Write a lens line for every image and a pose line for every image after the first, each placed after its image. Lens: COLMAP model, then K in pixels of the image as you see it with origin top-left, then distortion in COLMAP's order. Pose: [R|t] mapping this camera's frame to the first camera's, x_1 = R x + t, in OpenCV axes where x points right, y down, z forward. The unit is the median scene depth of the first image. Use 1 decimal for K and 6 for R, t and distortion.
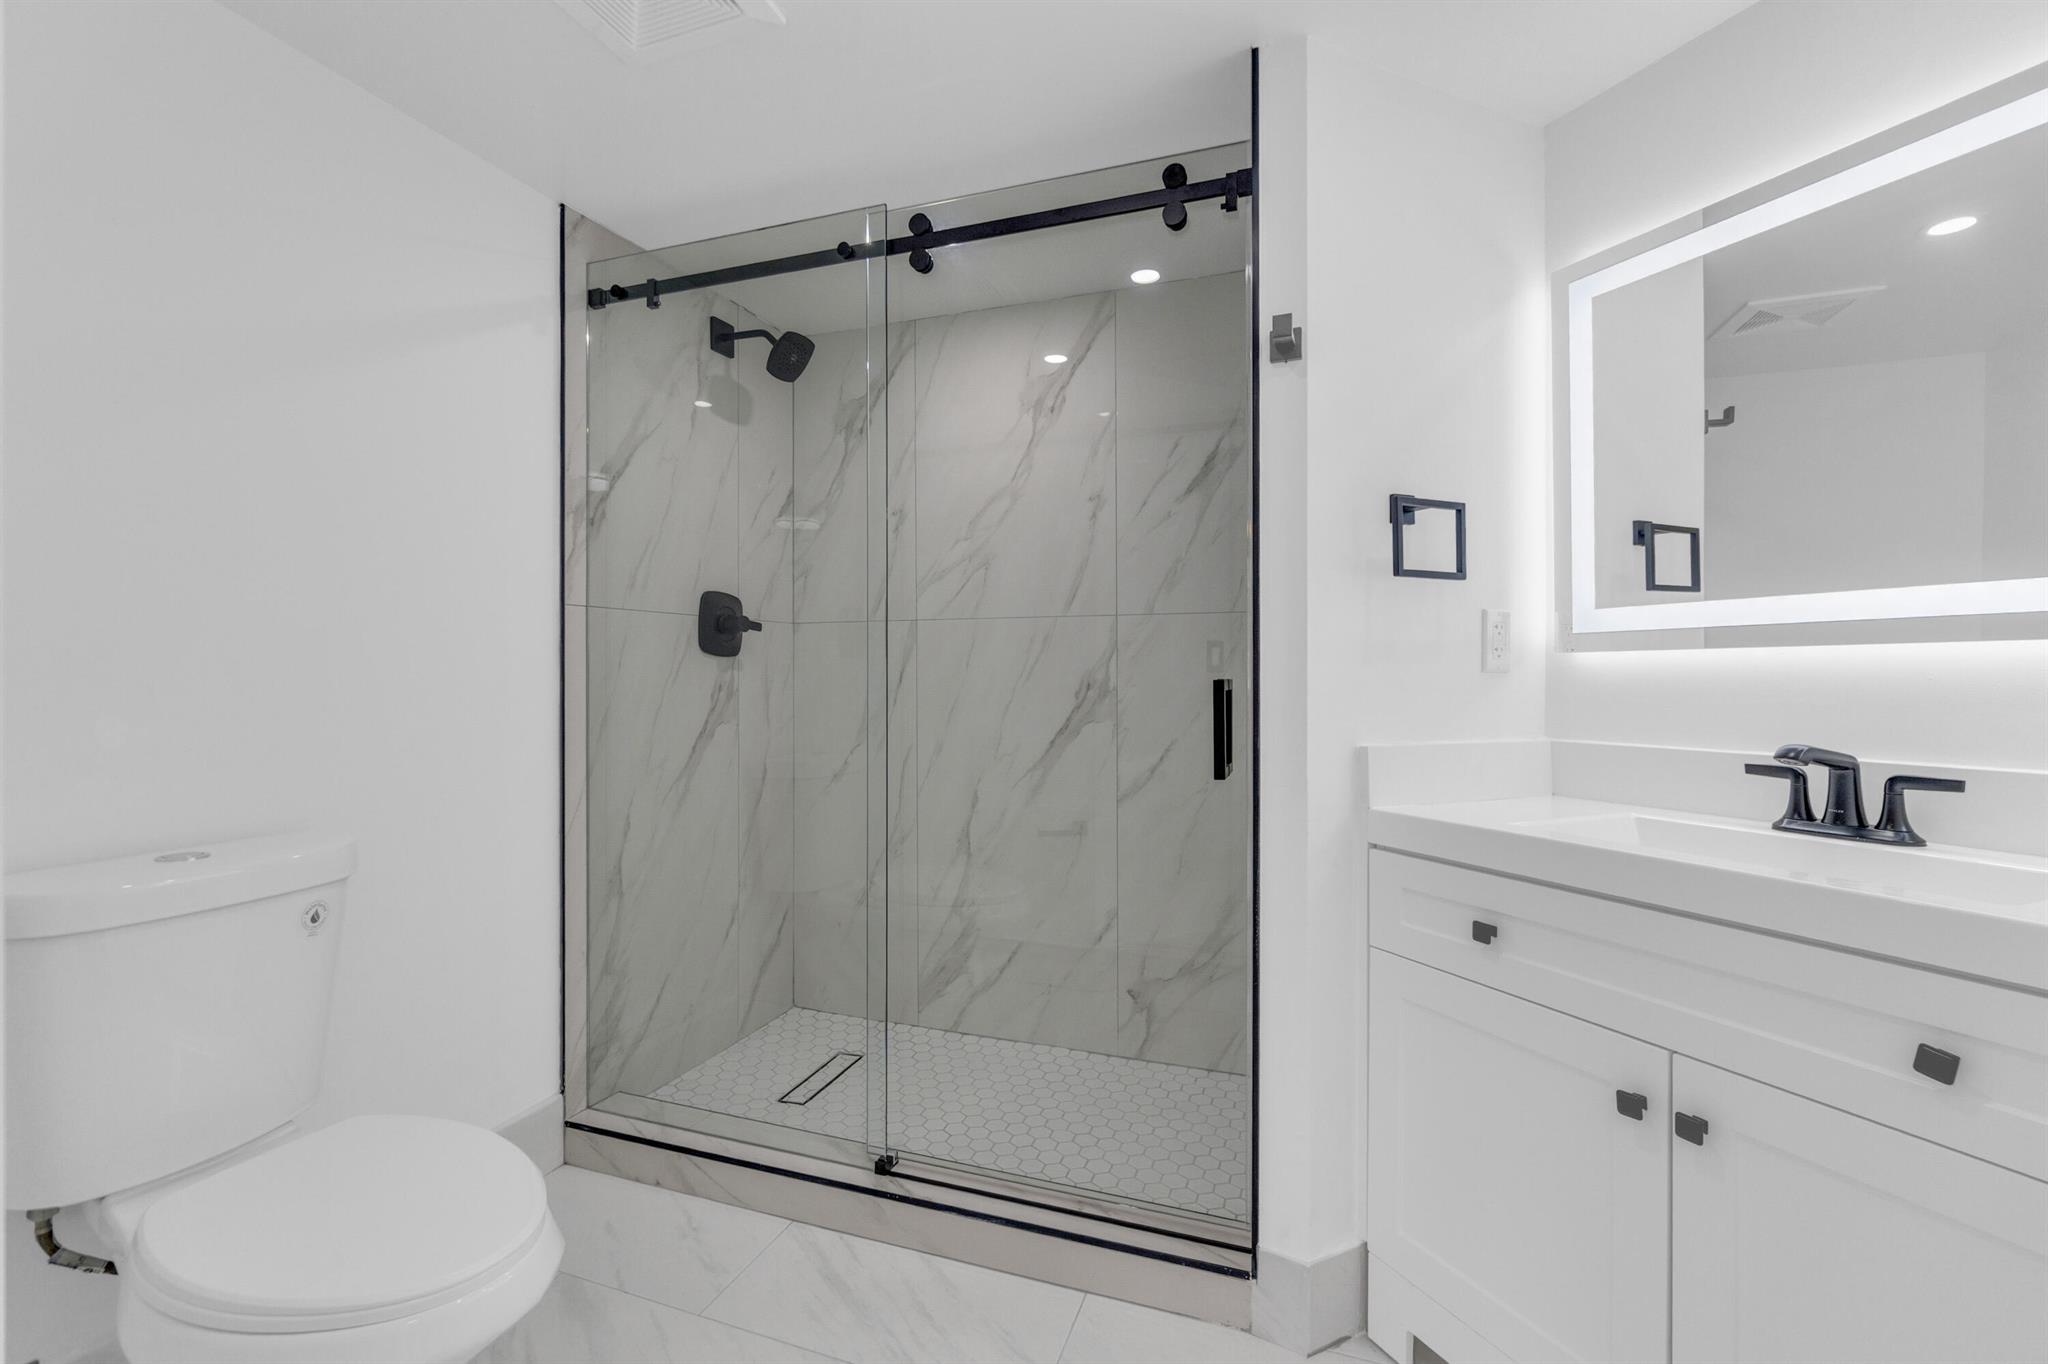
lens RADIAL K [[902.8, 0, 1019.9], [0, 902.8, 673.0], [0, 0, 1]] dist [-0.001753, -0.000073]
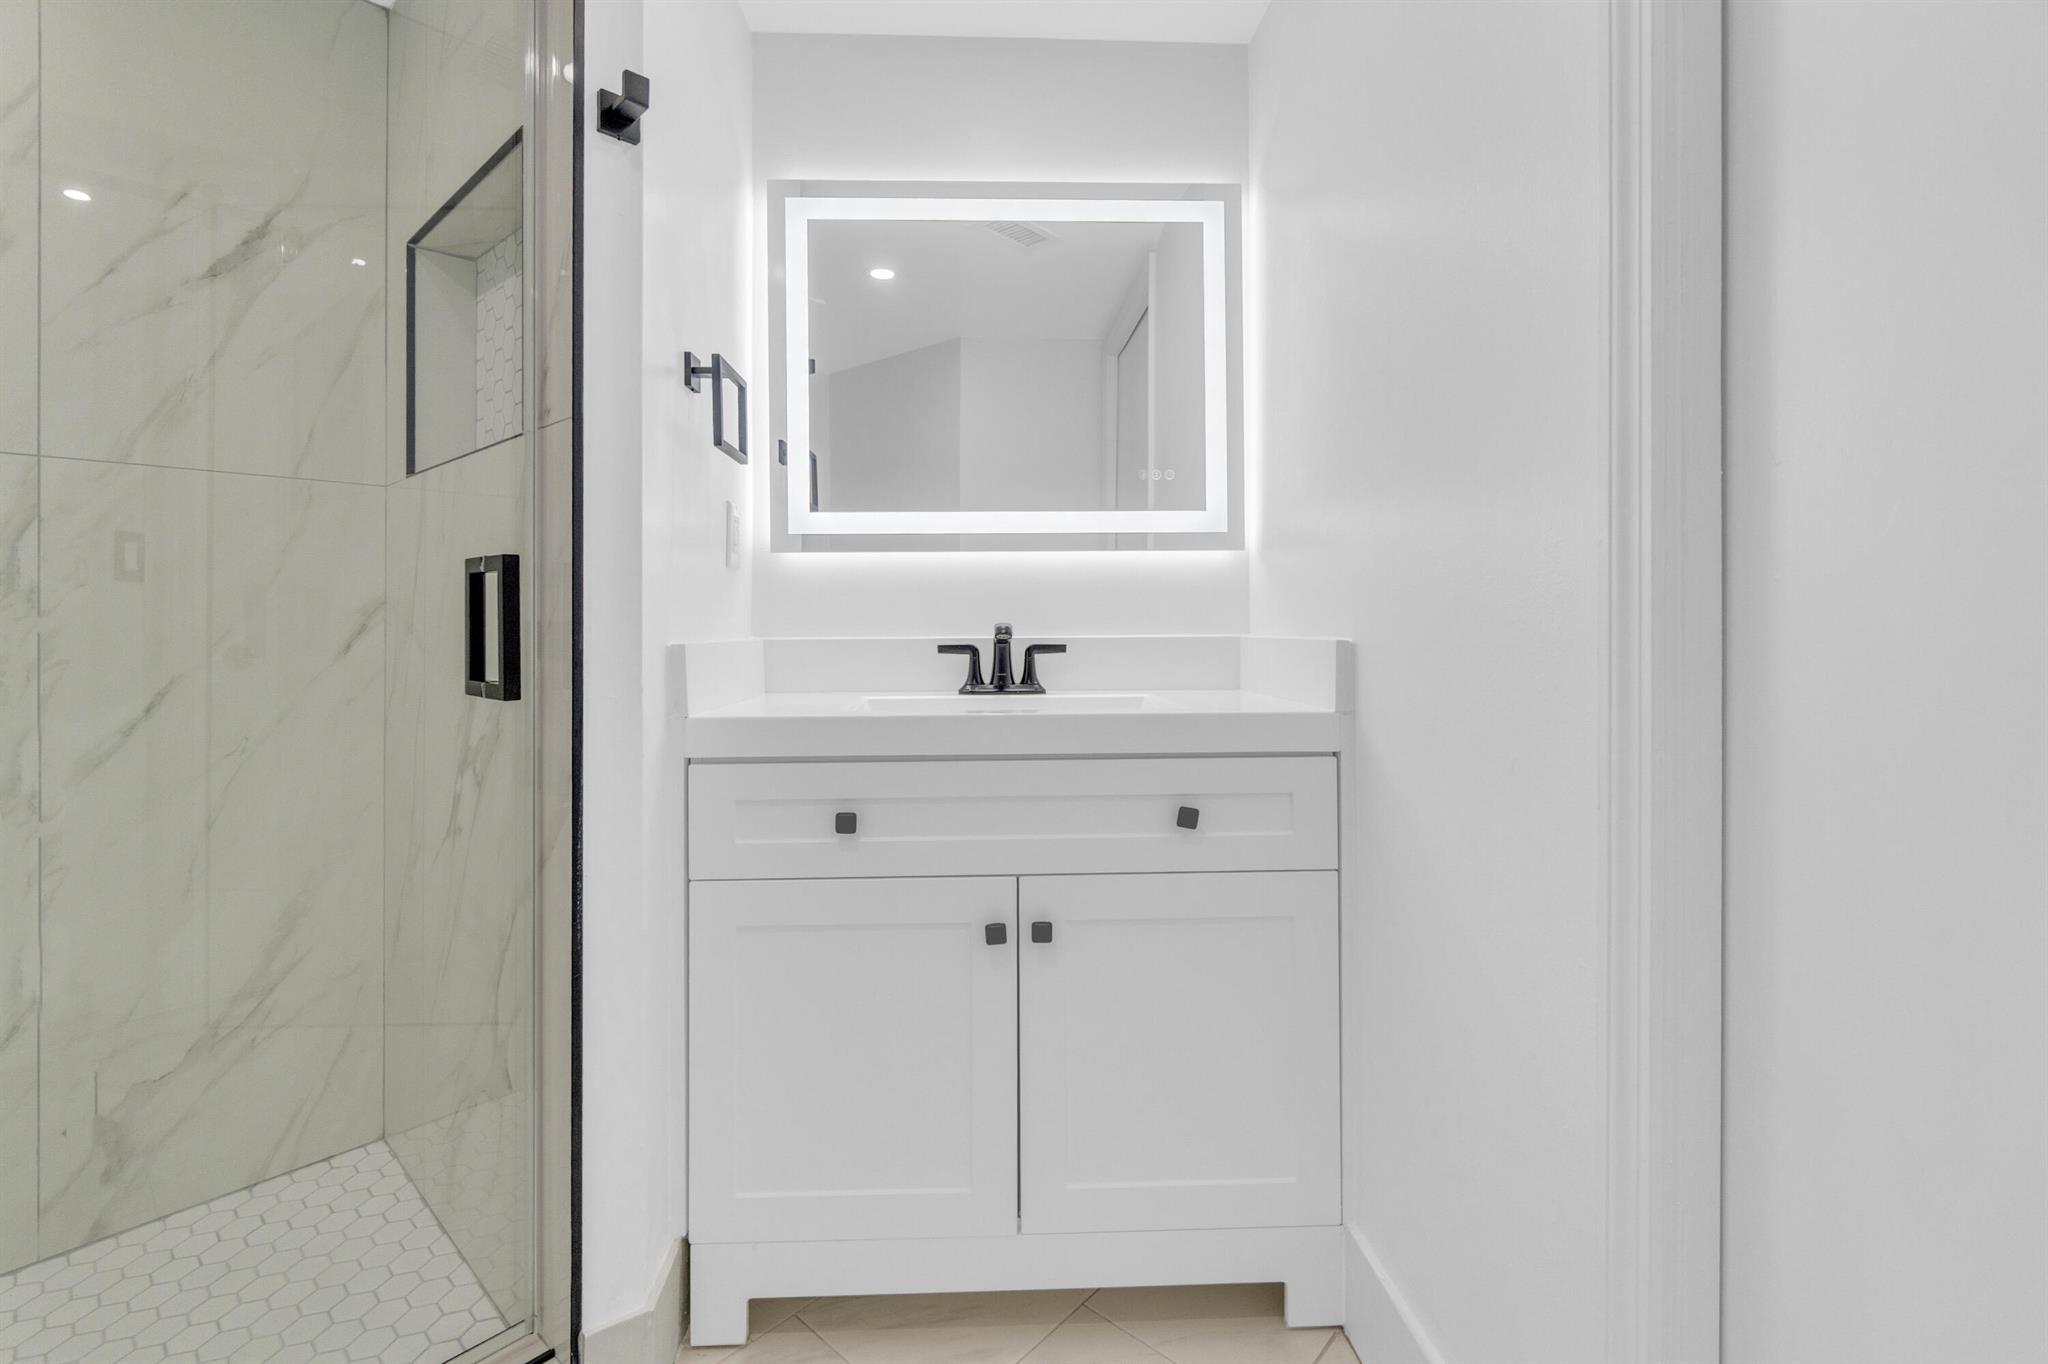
lens RADIAL K [[904.6, 0, 1006.0], [0, 904.6, 612.6], [0, 0, 1]] dist [-0.006900, 0.000851]
pose [[0.383798, 0.003715, 0.923410, -0.175261], [0.002886, 0.999982, -0.005222, 0.036713], [-0.923413, 0.004669, 0.383780, 0.255912]]
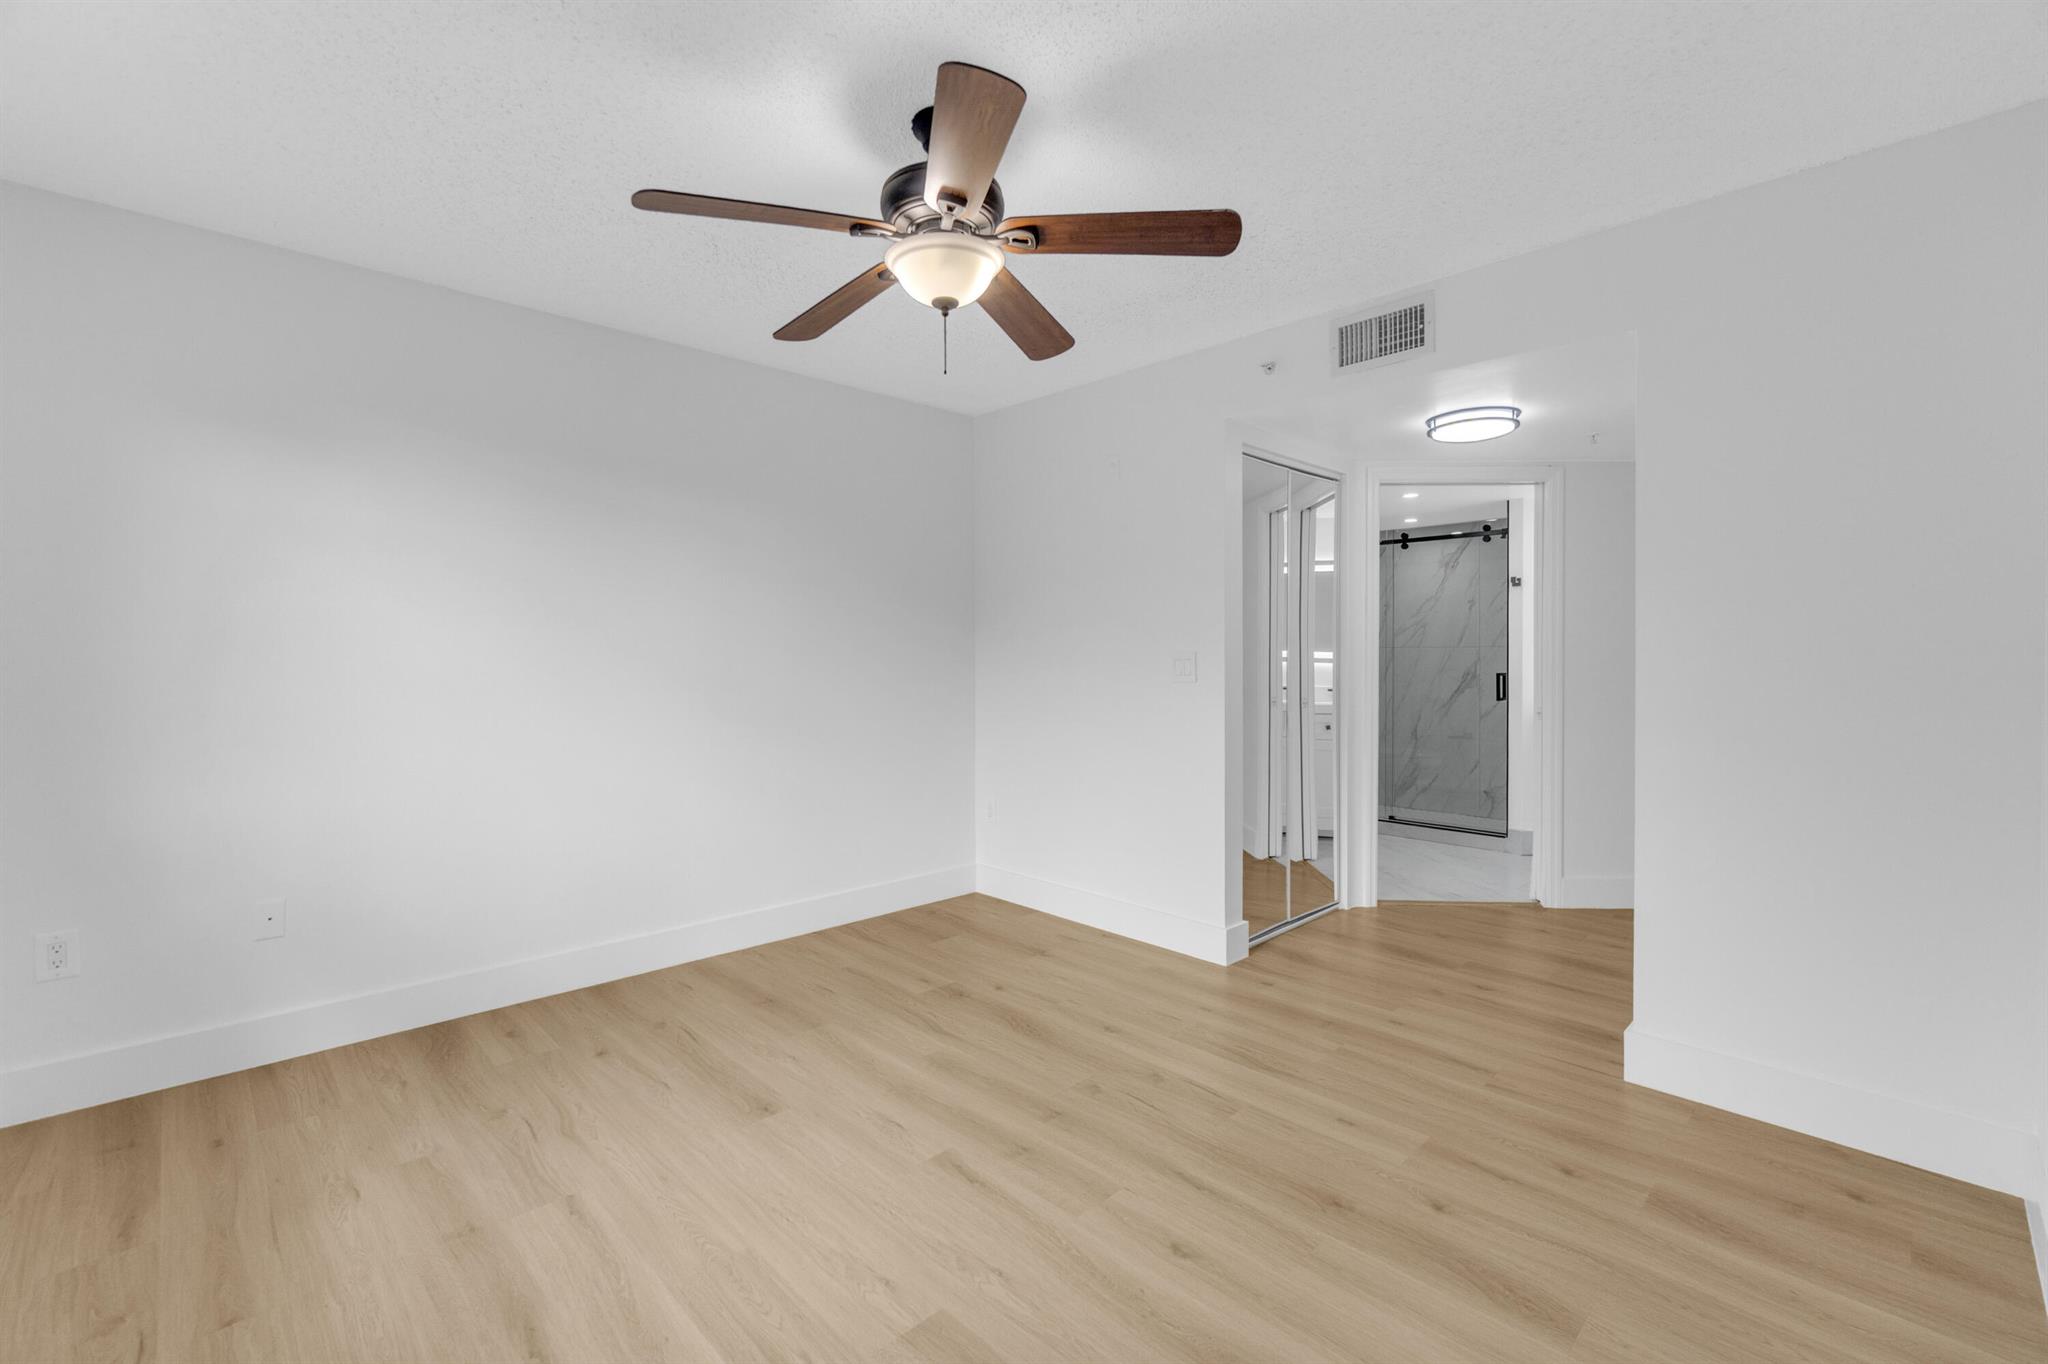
lens RADIAL K [[888.5, 0, 1009.1], [0, 888.5, 660.6], [0, 0, 1]] dist [-0.001622, 0.000281]
pose [[0.896110, 0.001885, -0.443828, 0.028856], [0.001170, 0.999977, 0.006608, -0.044584], [0.443831, -0.006440, 0.896087, -1.959484]]
